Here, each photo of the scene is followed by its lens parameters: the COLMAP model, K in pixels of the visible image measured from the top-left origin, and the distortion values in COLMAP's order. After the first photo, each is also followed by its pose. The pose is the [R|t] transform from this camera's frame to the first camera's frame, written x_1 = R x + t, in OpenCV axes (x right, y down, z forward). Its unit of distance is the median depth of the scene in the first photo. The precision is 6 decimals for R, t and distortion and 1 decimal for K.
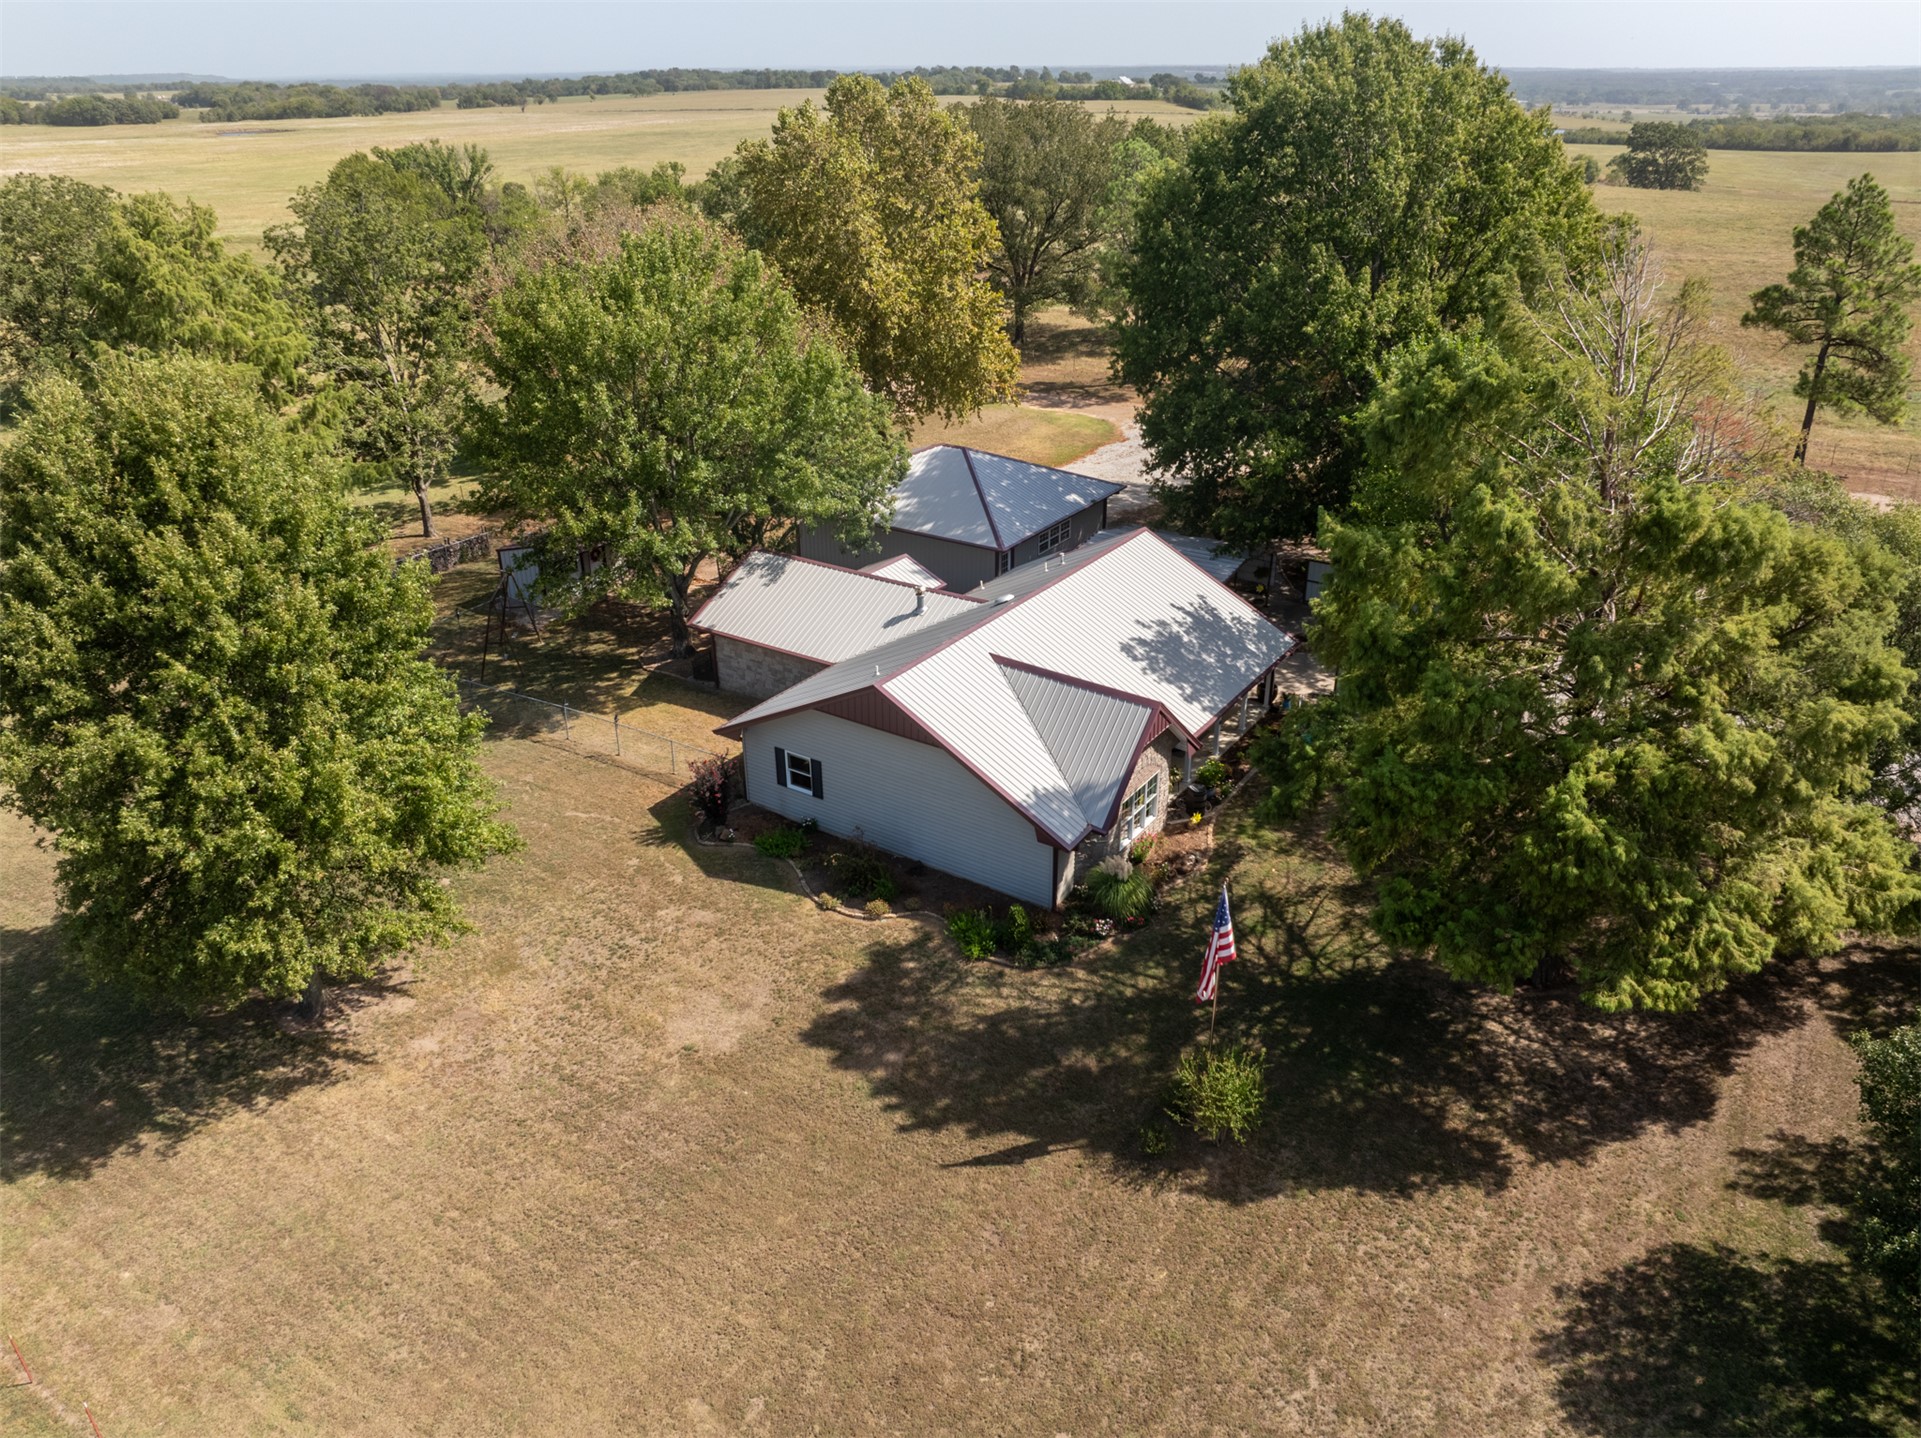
lens RADIAL K [[1341.2, 0, 1005.3], [0, 1341.2, 711.8], [0, 0, 1]] dist [-0.044375, -0.001624]
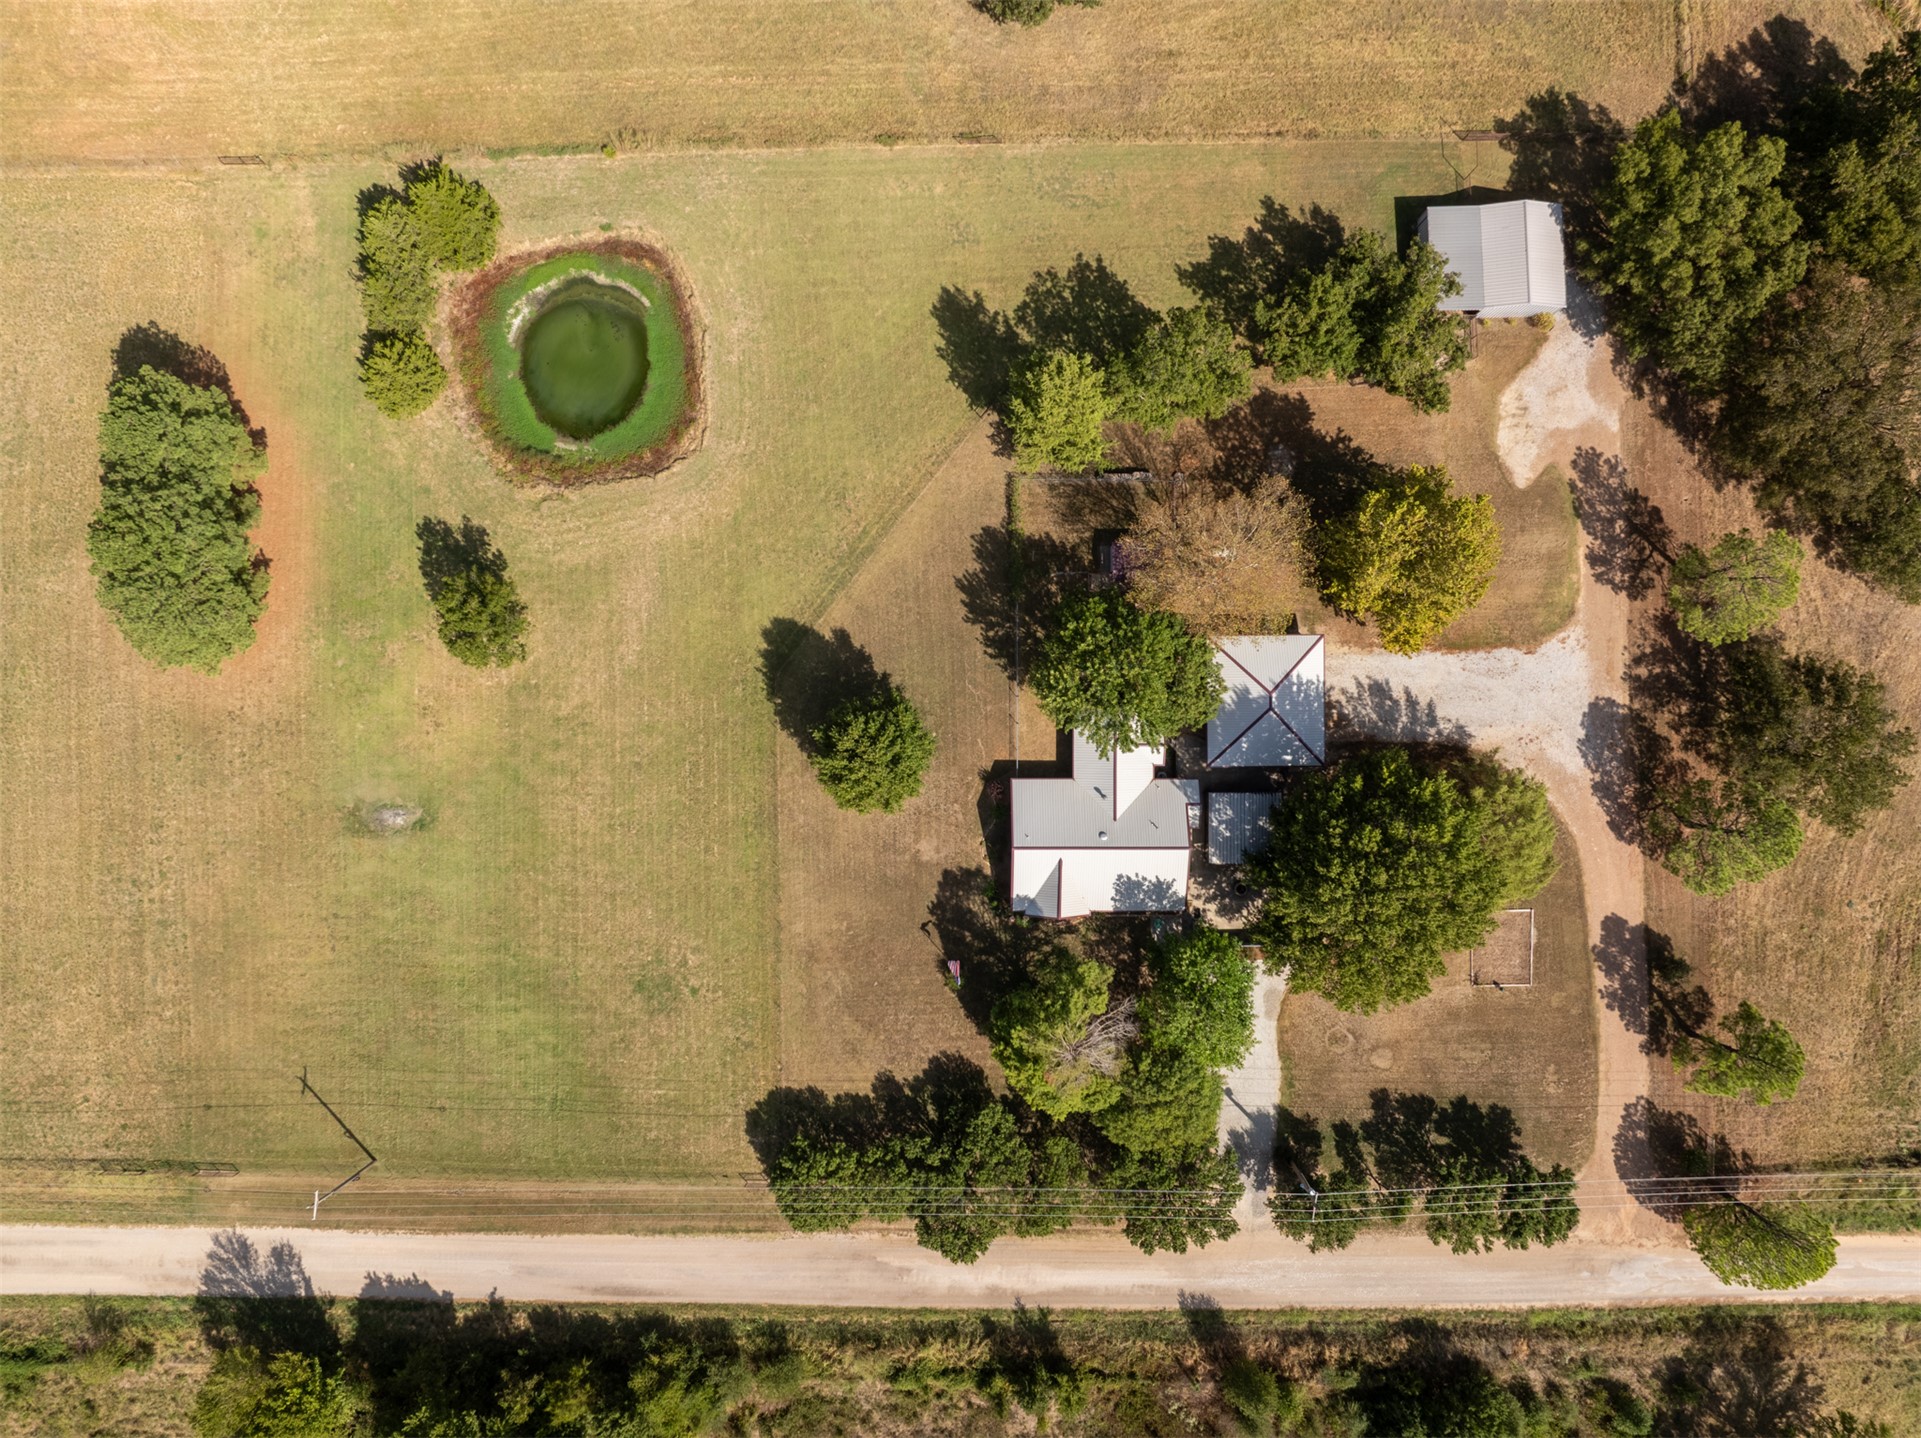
lens RADIAL K [[1346.6, 0, 960.5], [0, 1346.6, 719.0], [0, 0, 1]] dist [-0.052361, 0.023673]
pose [[0.531948, 0.846745, -0.007398, -0.396489], [-0.357026, 0.232198, 0.904774, -2.915912], [0.767831, -0.478651, 0.425827, -0.373113]]
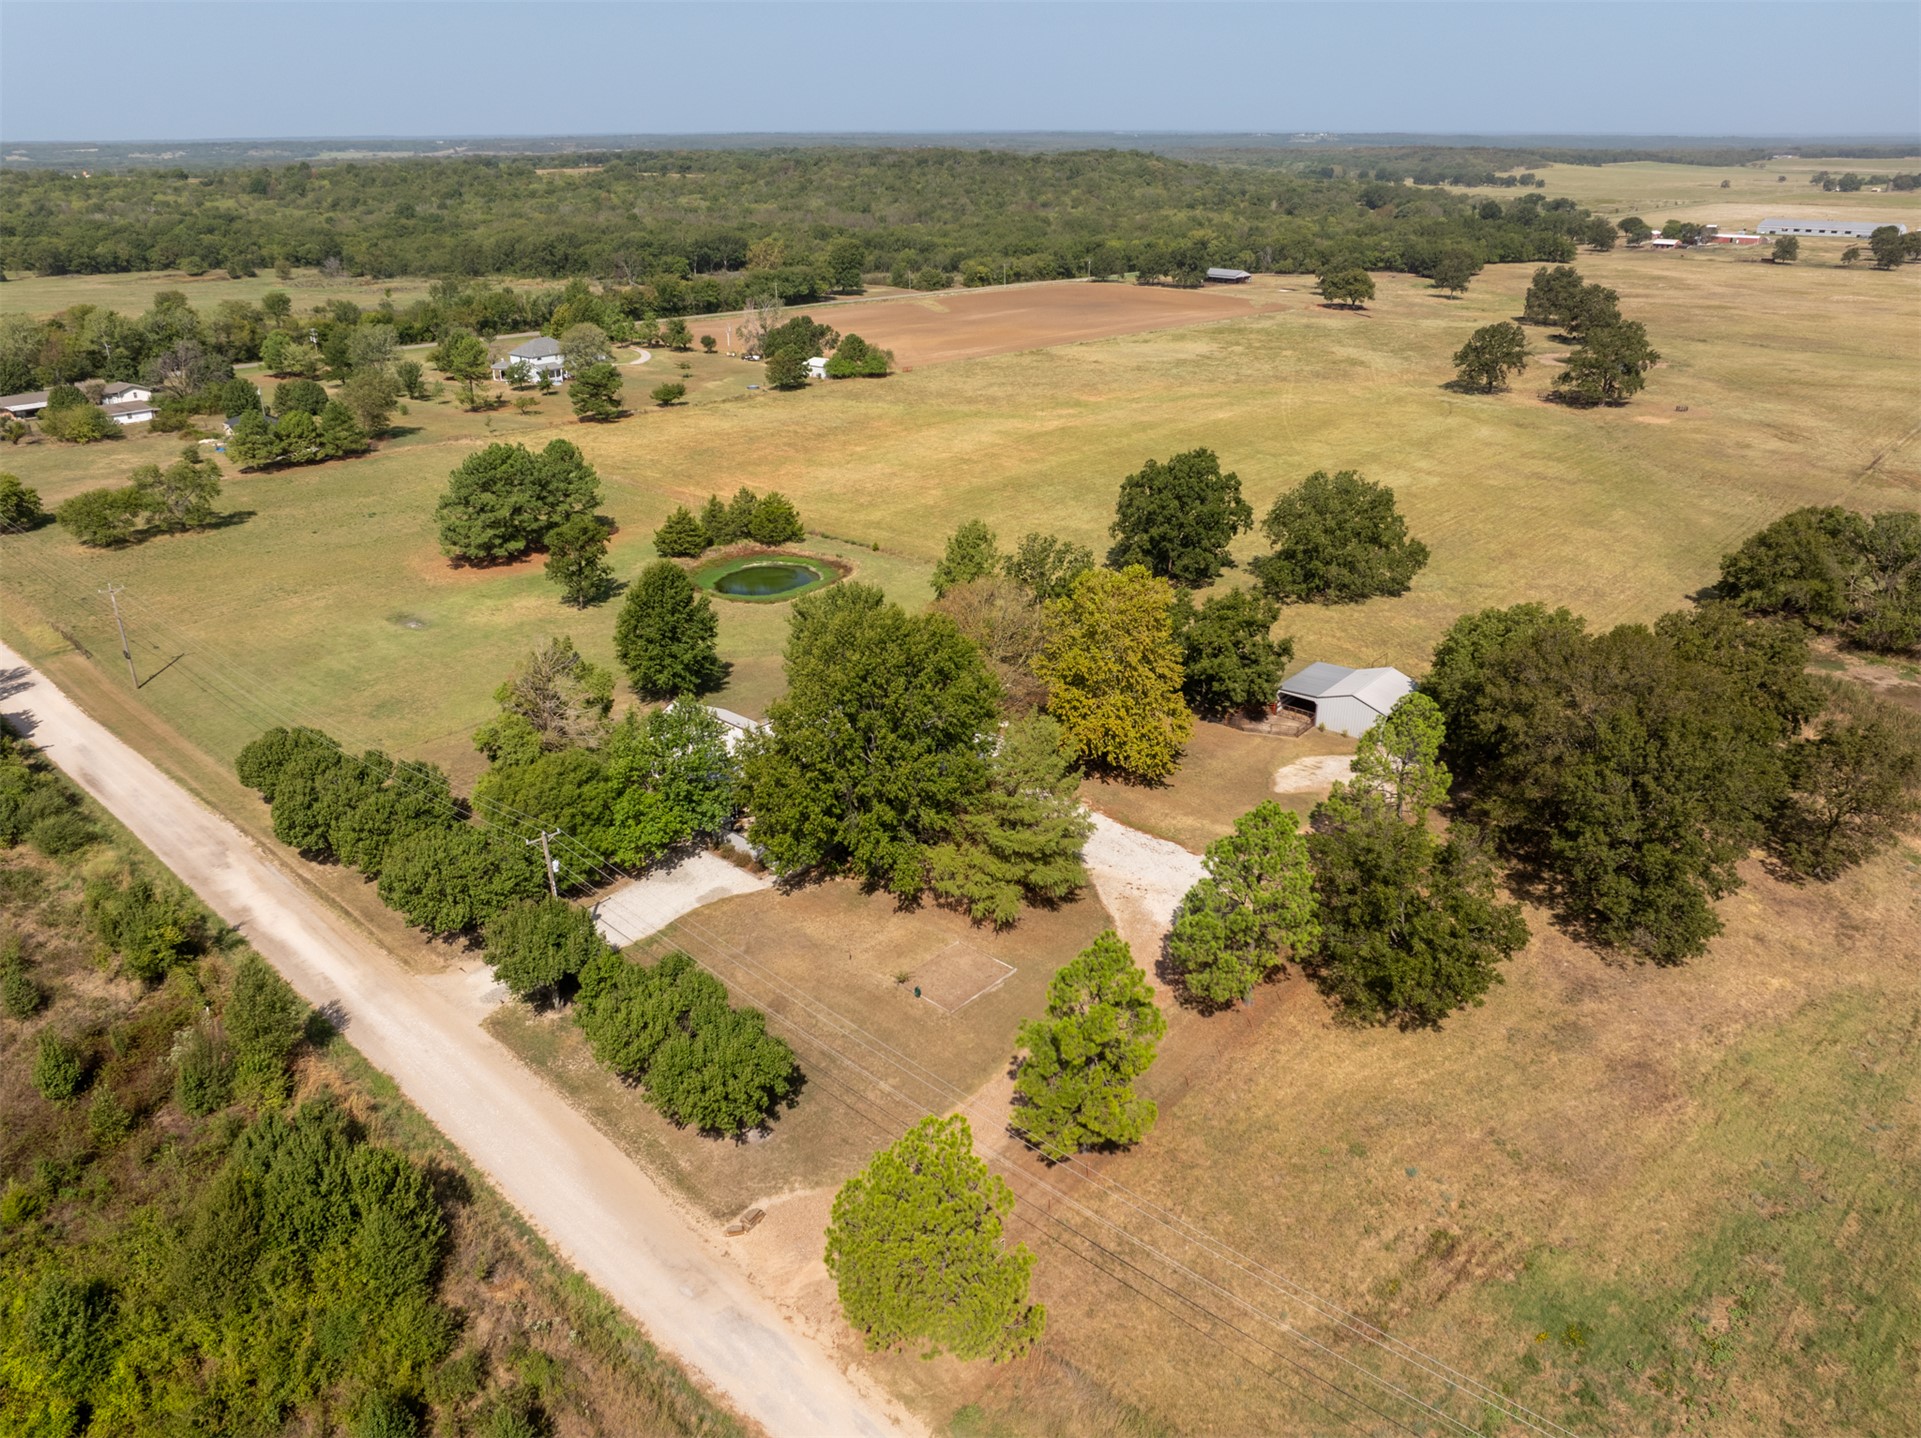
lens RADIAL K [[1346.6, 0, 960.5], [0, 1346.6, 719.0], [0, 0, 1]] dist [-0.052361, 0.023673]
pose [[-0.168726, 0.396039, -0.902599, 2.951921], [-0.426913, 0.796014, 0.429077, -1.788376], [0.888413, 0.457727, 0.034766, 1.492246]]
